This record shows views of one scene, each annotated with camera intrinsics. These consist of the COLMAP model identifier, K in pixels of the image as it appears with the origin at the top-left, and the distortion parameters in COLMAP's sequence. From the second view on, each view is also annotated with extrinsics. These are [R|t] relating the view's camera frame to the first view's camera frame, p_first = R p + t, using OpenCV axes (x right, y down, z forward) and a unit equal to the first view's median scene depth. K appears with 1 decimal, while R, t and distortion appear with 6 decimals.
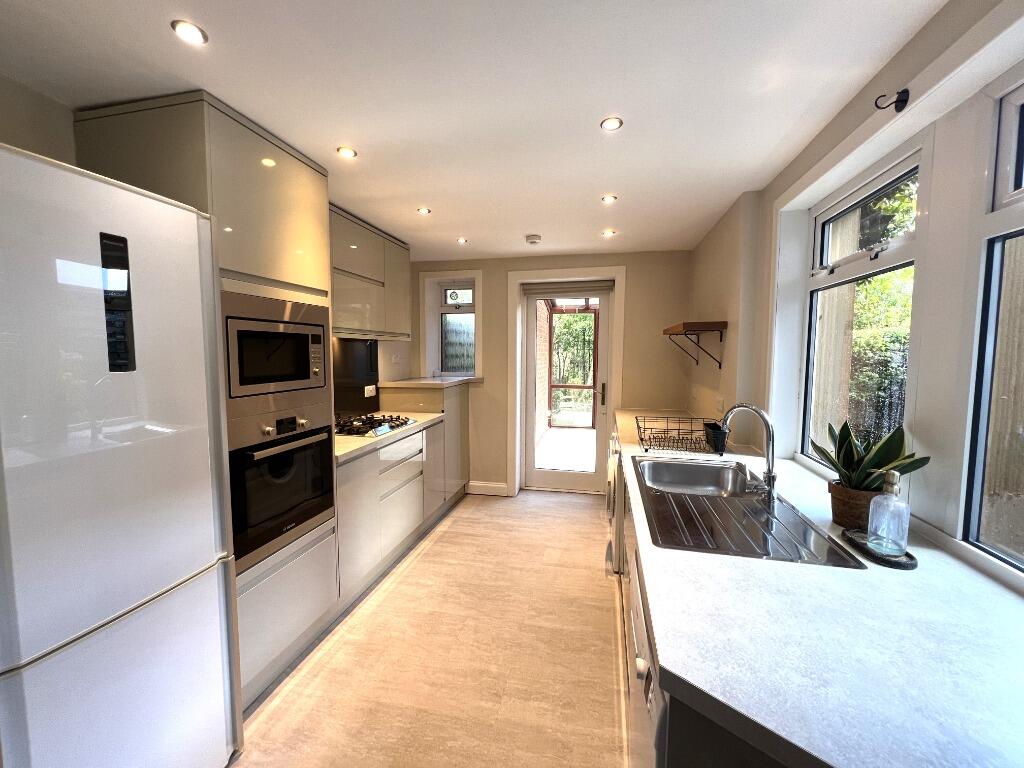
lens RADIAL K [[412.8, 0, 512.0], [0, 412.8, 384.0], [0, 0, 1]] dist [0.000719, 0.000034]
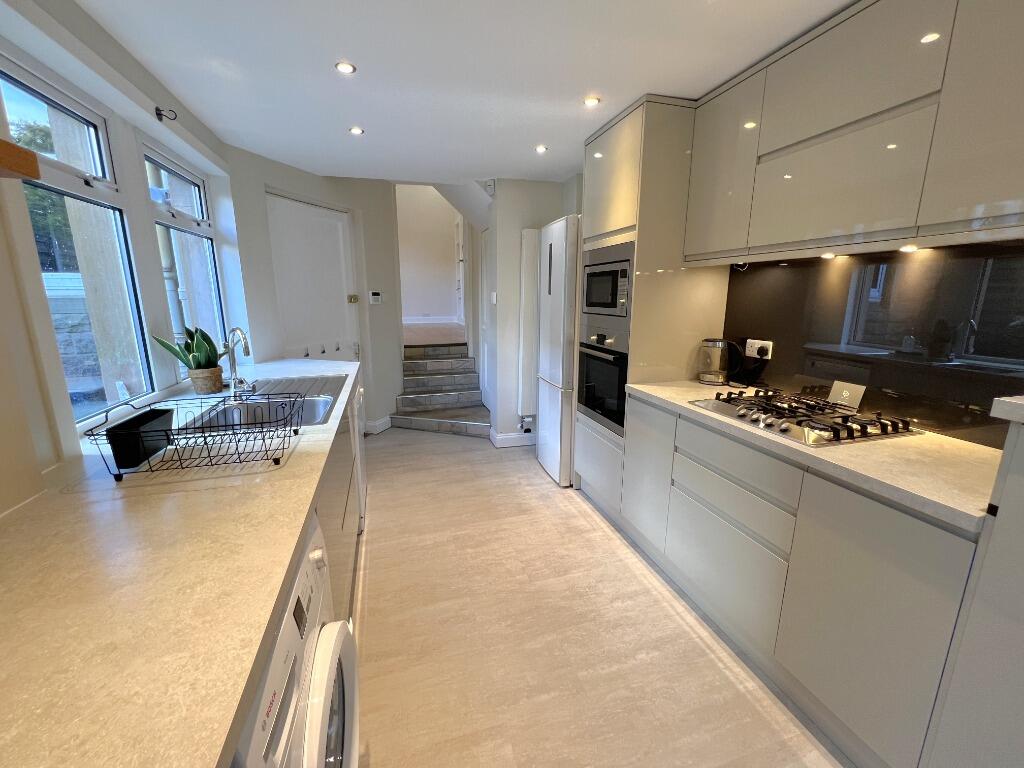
lens RADIAL K [[412.8, 0, 512.0], [0, 412.8, 384.0], [0, 0, 1]] dist [0.000719, 0.000034]
pose [[-0.871072, 0.099203, -0.481033, 0.367150], [-0.045089, 0.959103, 0.279445, -0.119347], [0.489082, 0.265106, -0.830974, 1.852517]]
